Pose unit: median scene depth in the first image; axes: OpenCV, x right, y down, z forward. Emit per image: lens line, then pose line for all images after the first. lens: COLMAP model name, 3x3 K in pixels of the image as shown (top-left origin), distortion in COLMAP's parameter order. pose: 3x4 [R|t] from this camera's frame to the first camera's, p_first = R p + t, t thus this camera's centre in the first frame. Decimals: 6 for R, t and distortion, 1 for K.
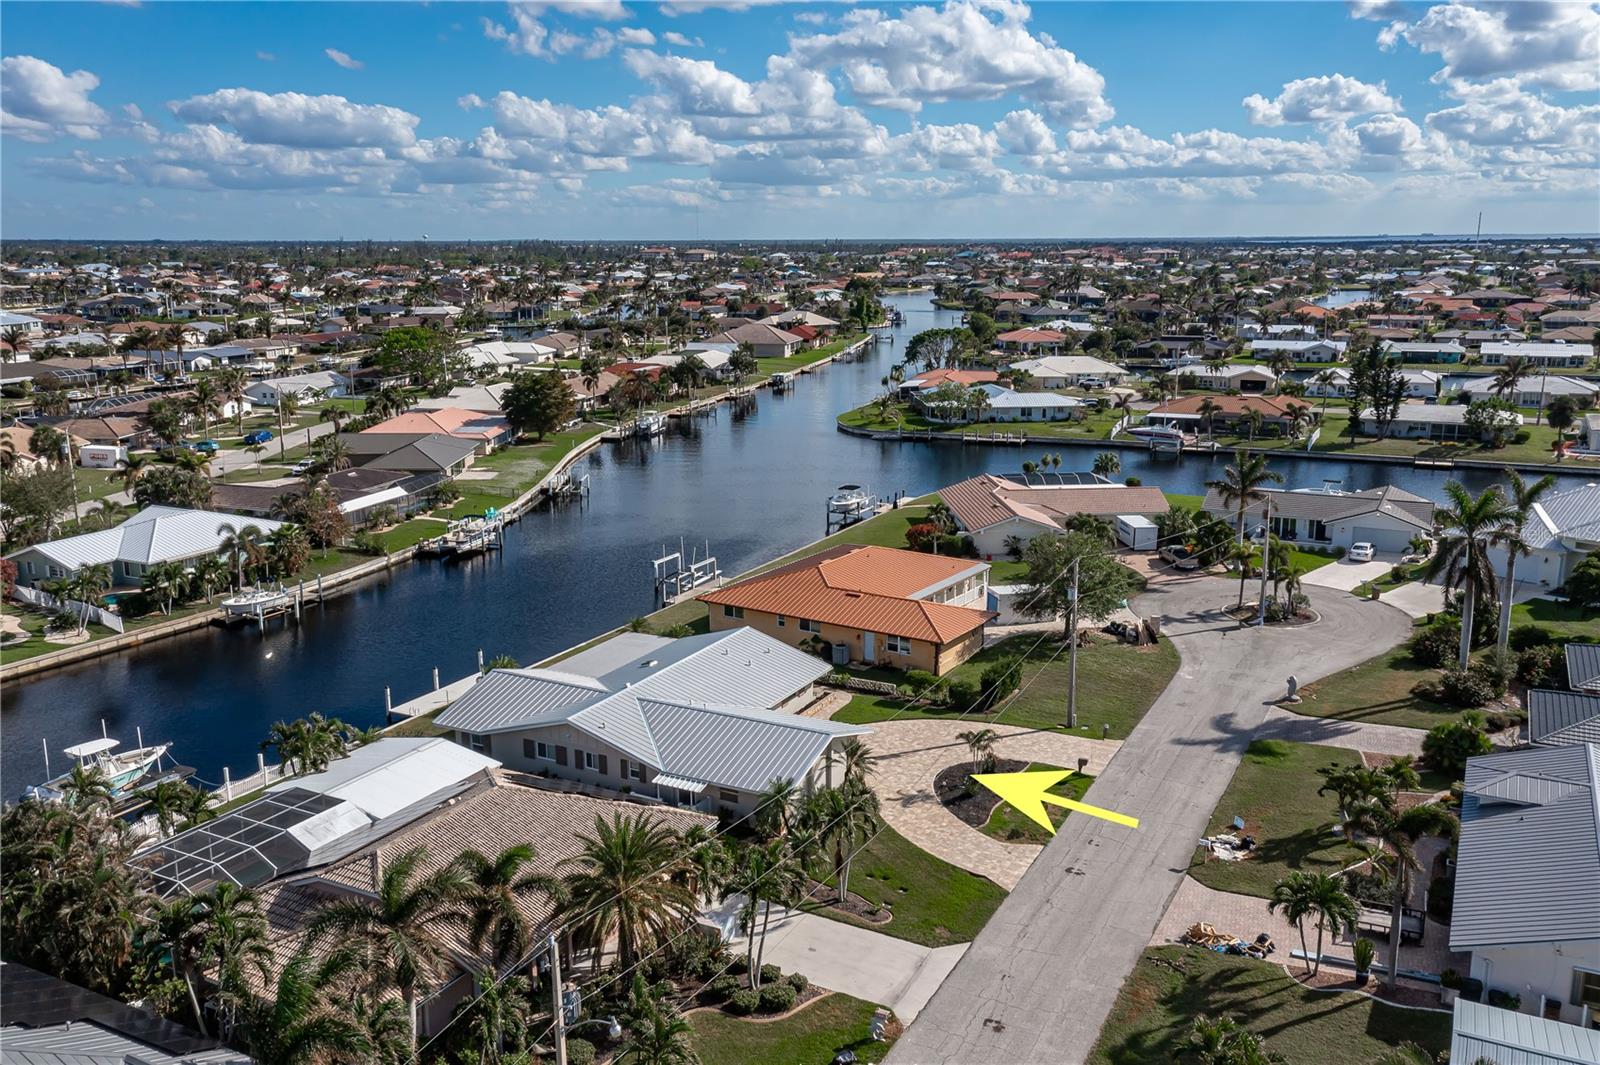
lens RADIAL K [[1312.4, 0, 803.9], [0, 1312.4, 534.7], [0, 0, 1]] dist [0.008288, 0.030376]
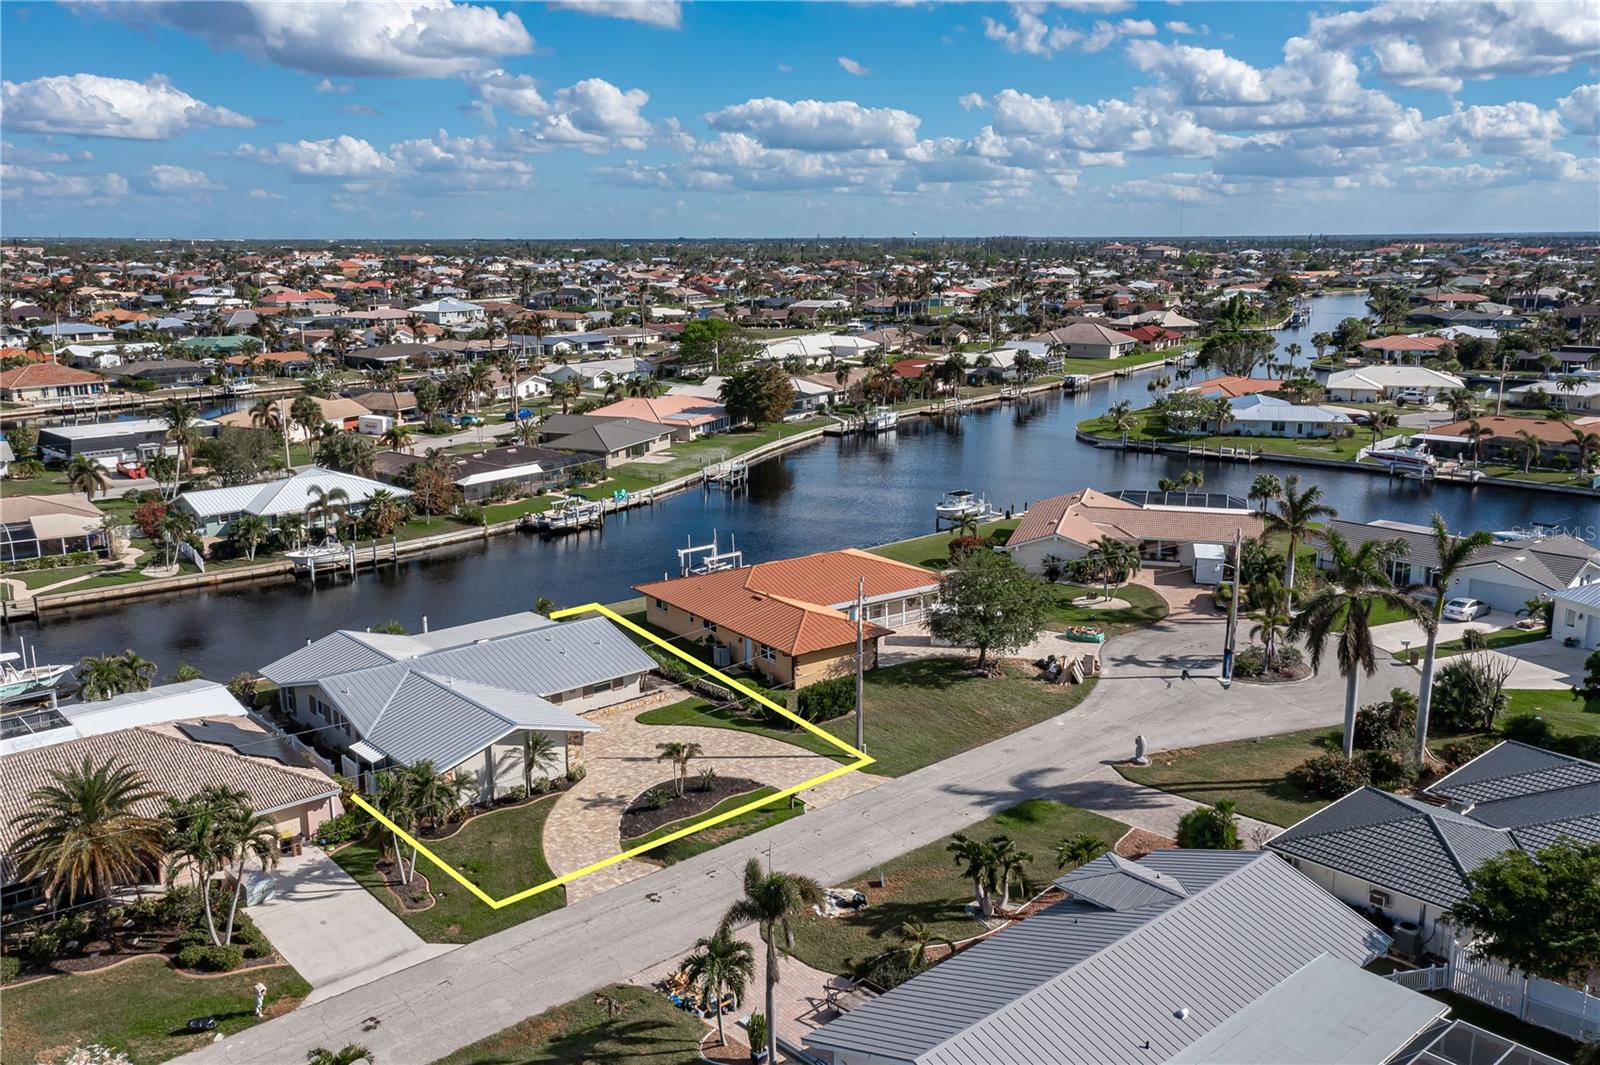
lens RADIAL K [[1312.4, 0, 801.2], [0, 1312.4, 533.3], [0, 0, 1]] dist [0.008288, 0.030376]
pose [[0.934438, 0.077276, -0.347641, 0.138619], [-0.076776, 0.996932, 0.015236, -0.006698], [0.347751, 0.012453, 0.937504, 0.031625]]
